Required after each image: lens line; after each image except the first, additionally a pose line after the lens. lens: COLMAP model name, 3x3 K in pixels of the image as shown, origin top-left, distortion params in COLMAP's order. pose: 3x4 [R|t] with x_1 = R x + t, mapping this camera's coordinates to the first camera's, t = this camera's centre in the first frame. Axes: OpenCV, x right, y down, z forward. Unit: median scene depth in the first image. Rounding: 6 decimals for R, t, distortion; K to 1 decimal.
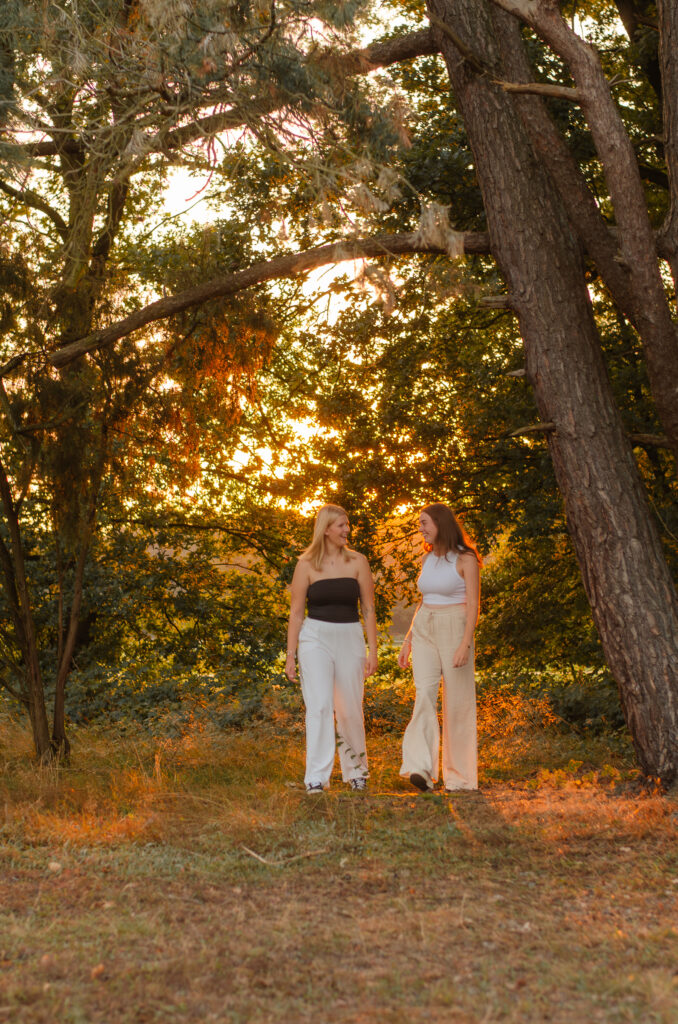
lens RADIAL K [[2171.1, 0, 339.0], [0, 2171.1, 512.0], [0, 0, 1]] dist [0.014103, -0.095097]
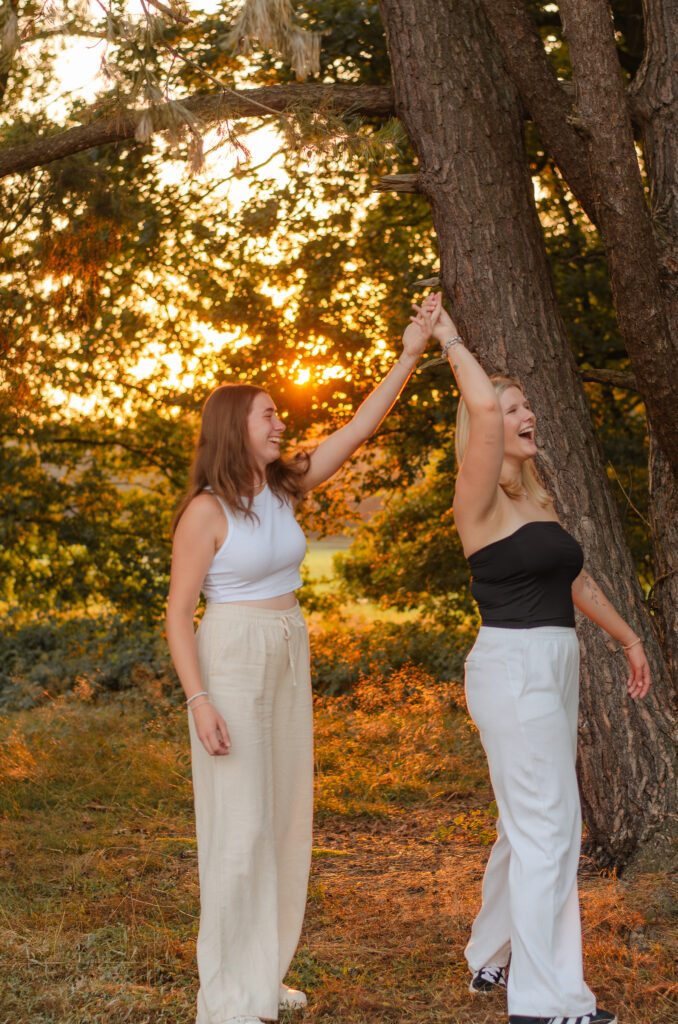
lens RADIAL K [[2171.1, 0, 339.0], [0, 2171.1, 512.0], [0, 0, 1]] dist [0.014103, -0.095097]
pose [[0.999498, 0.015687, 0.027527, 0.014756], [-0.016947, 0.998790, 0.046156, -0.009026], [-0.026770, -0.046599, 0.998555, 0.121377]]
